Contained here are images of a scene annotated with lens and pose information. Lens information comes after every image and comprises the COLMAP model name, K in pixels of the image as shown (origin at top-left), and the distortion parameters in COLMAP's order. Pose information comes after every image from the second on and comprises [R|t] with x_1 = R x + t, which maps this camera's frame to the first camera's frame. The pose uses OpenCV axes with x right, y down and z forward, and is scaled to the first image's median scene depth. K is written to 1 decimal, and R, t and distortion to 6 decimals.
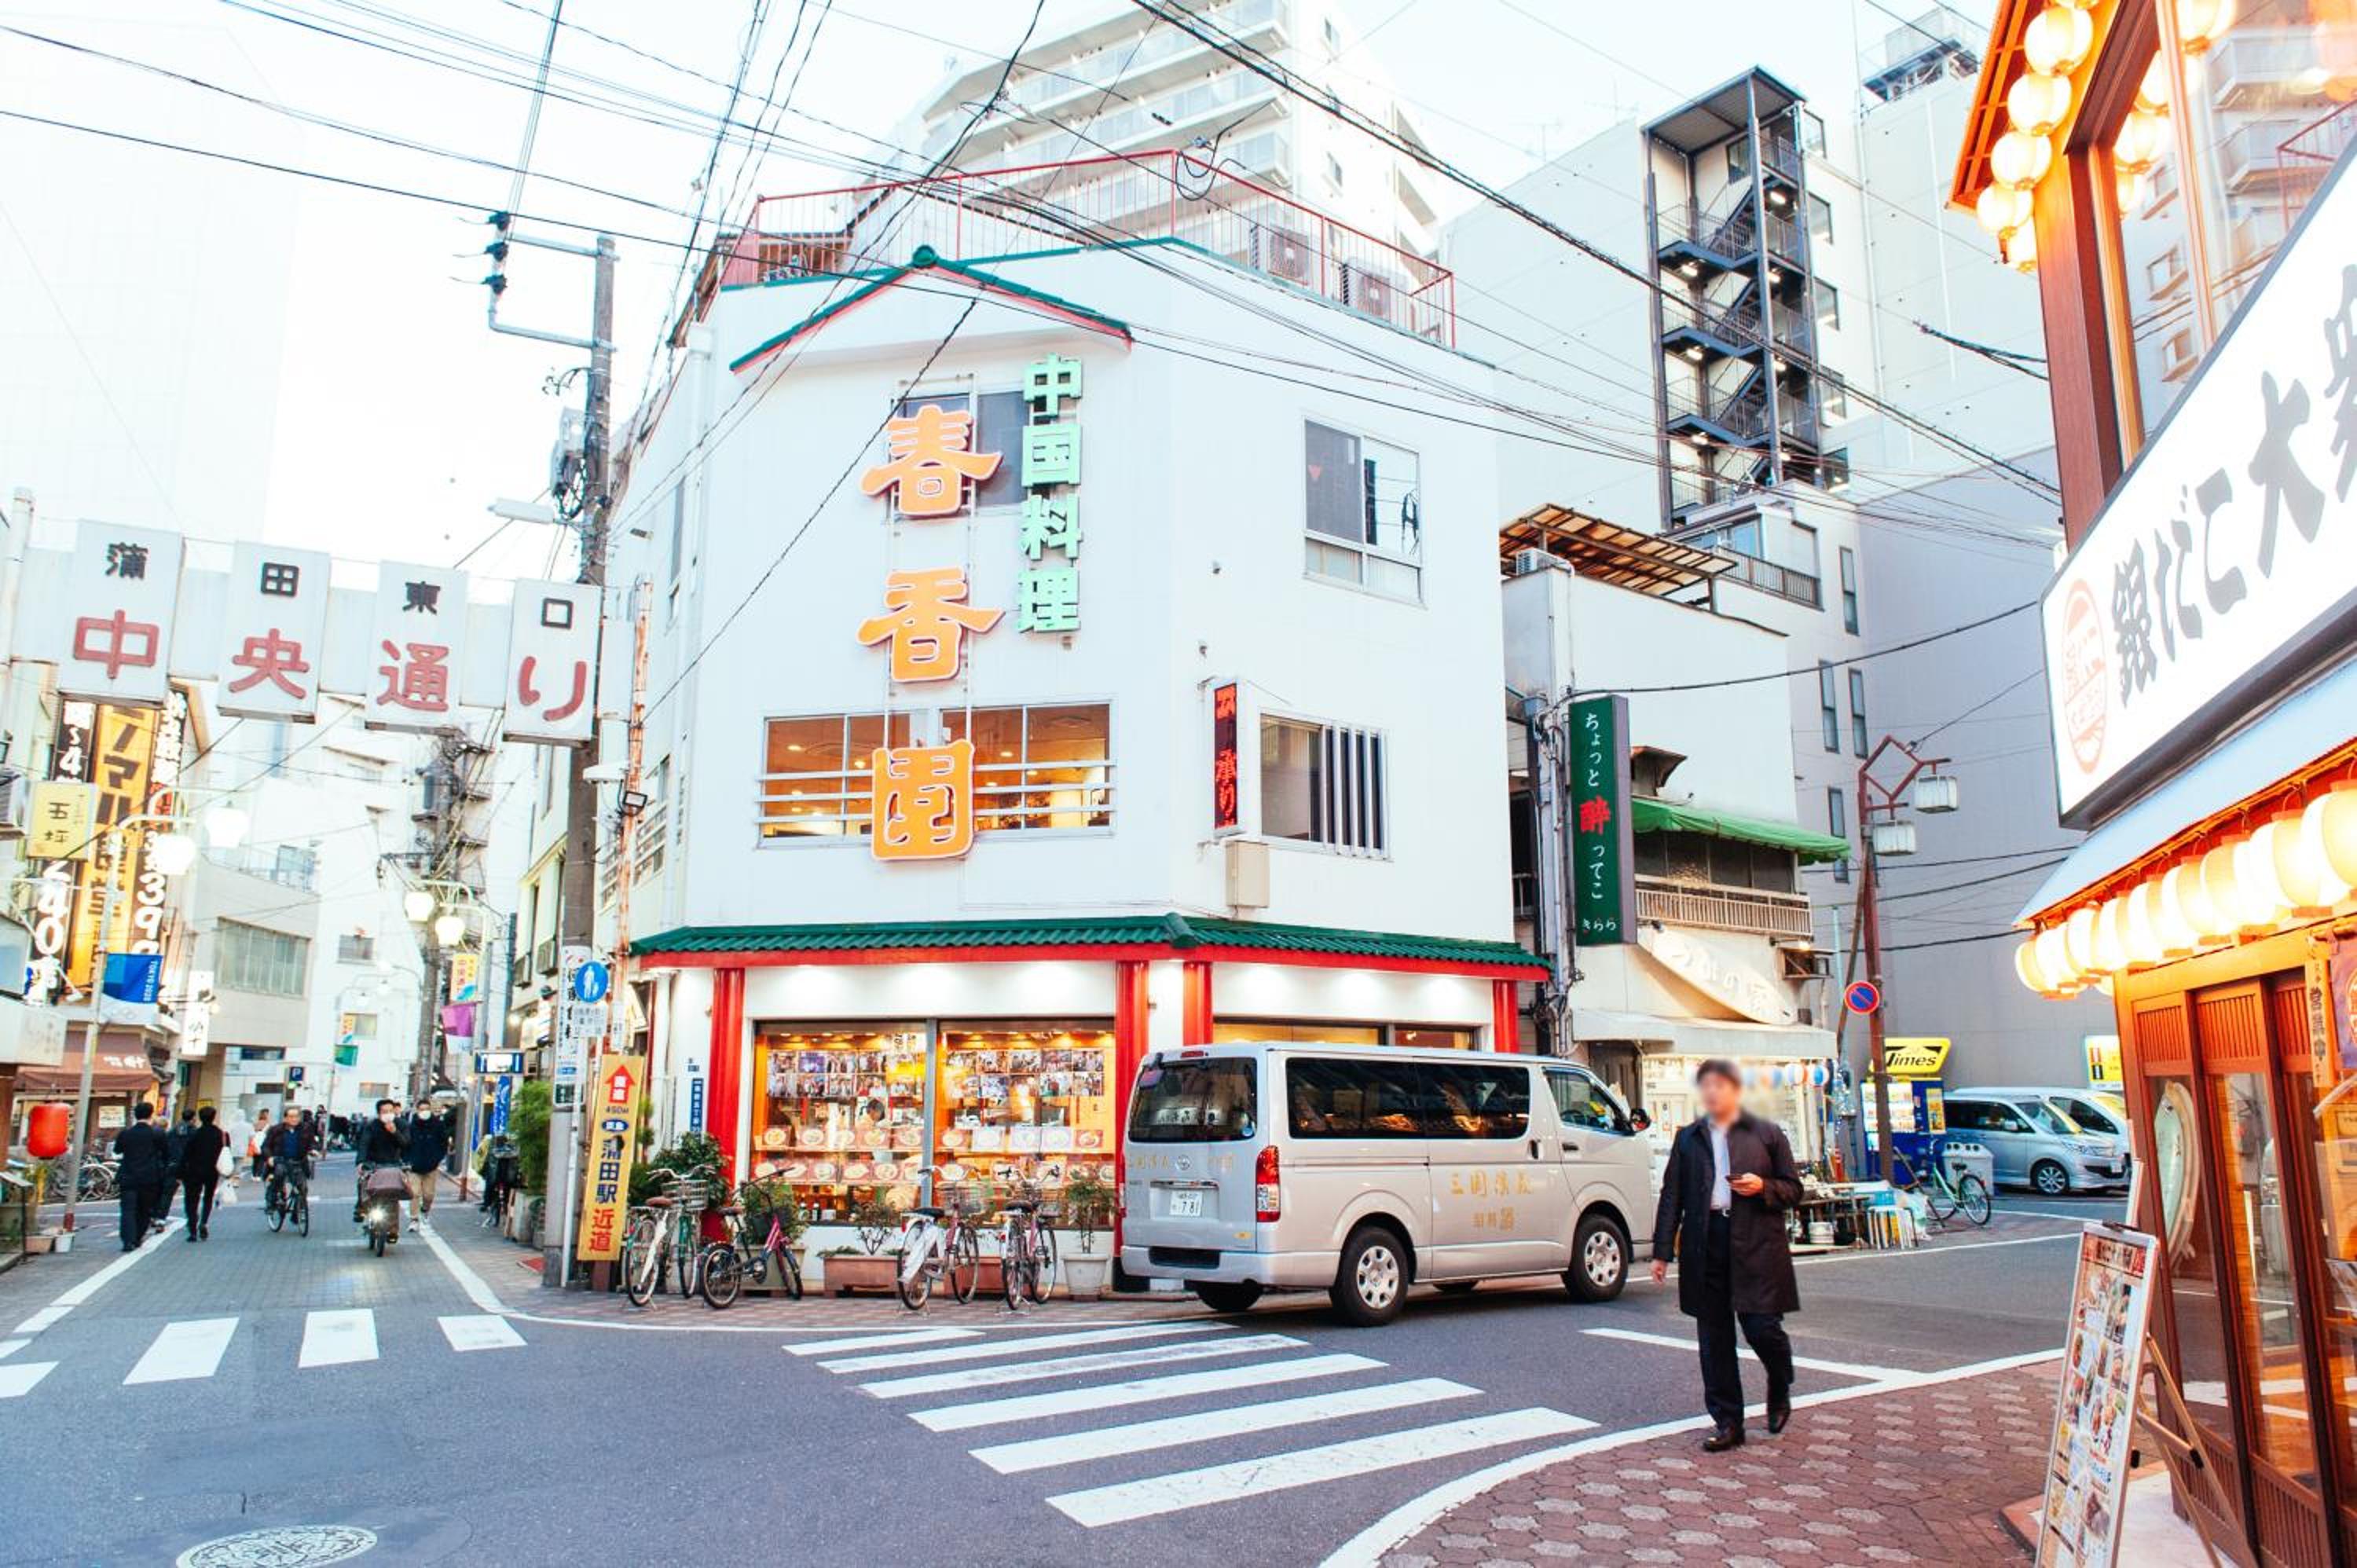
lens RADIAL K [[1597.8, 0, 1179.0], [0, 1597.8, 795.7], [0, 0, 1]] dist [-0.000870, -0.003551]
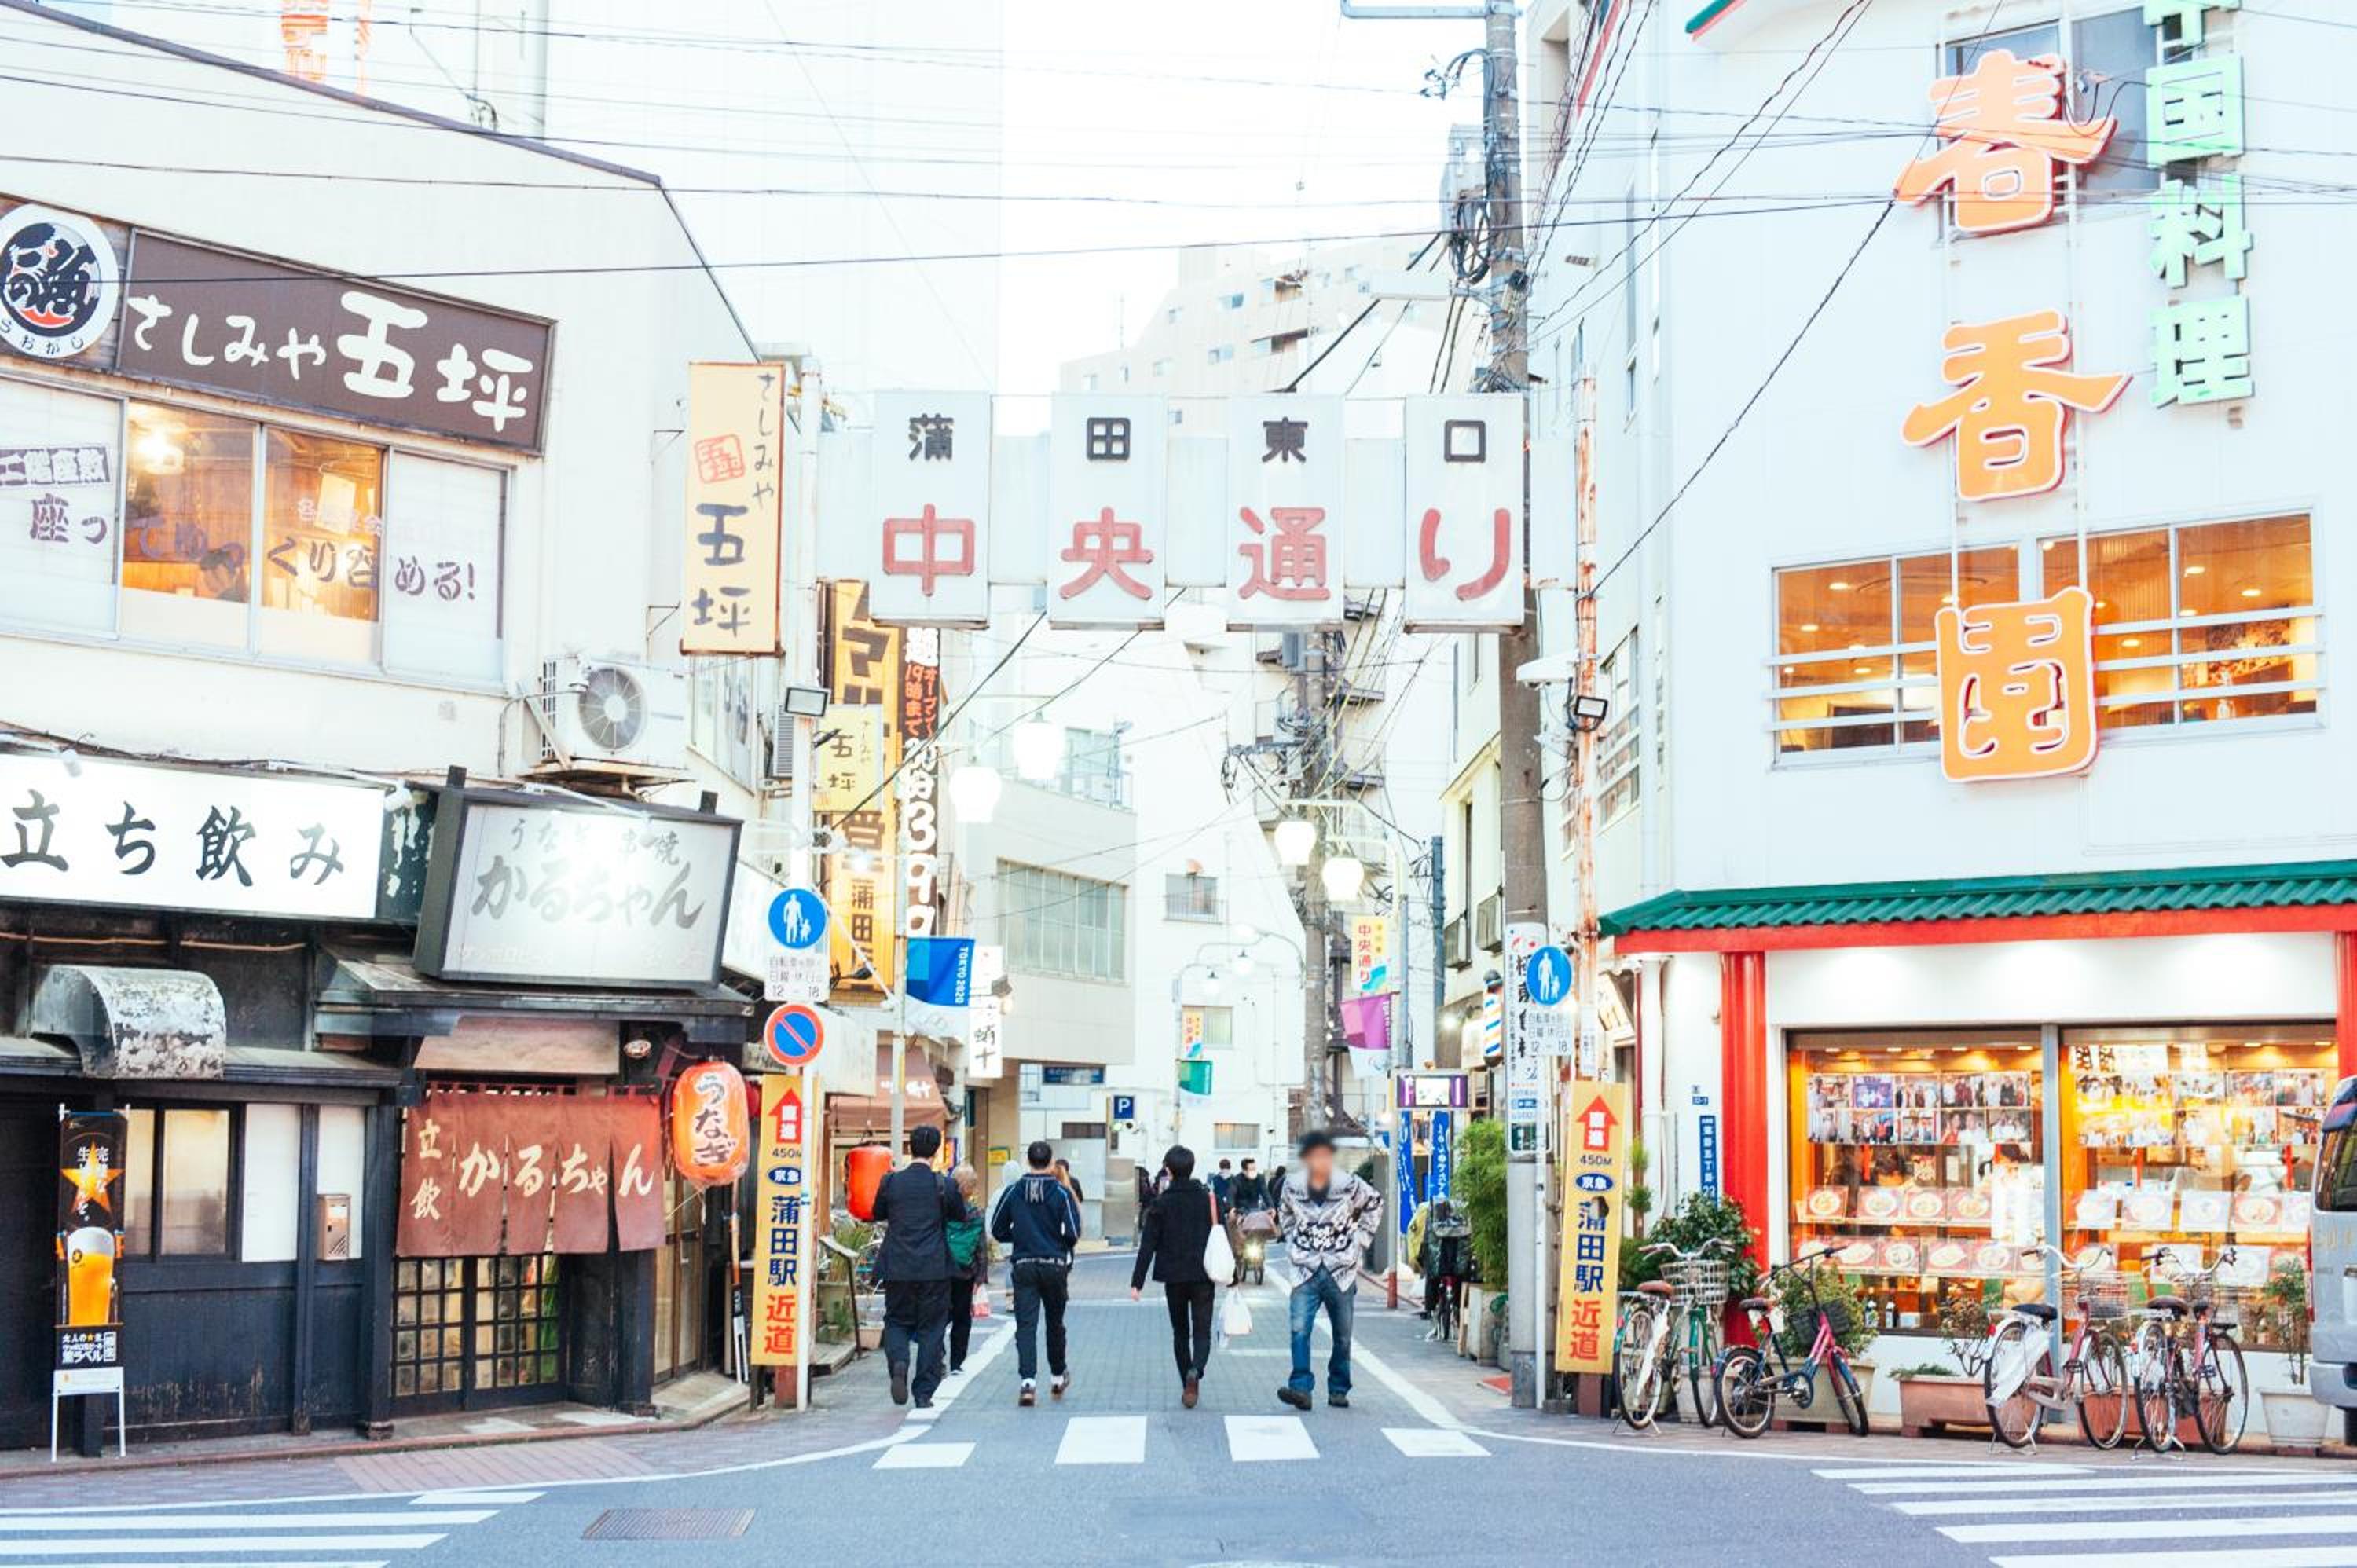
lens RADIAL K [[3621.9, 0, 1178.5], [0, 3621.9, 784.0], [0, 0, 1]] dist [-0.016867, -0.096822]
pose [[0.893125, -0.038125, -0.448190, 0.188325], [0.075162, 0.995042, 0.065134, -0.077797], [0.443485, -0.091860, 0.891562, -0.444818]]
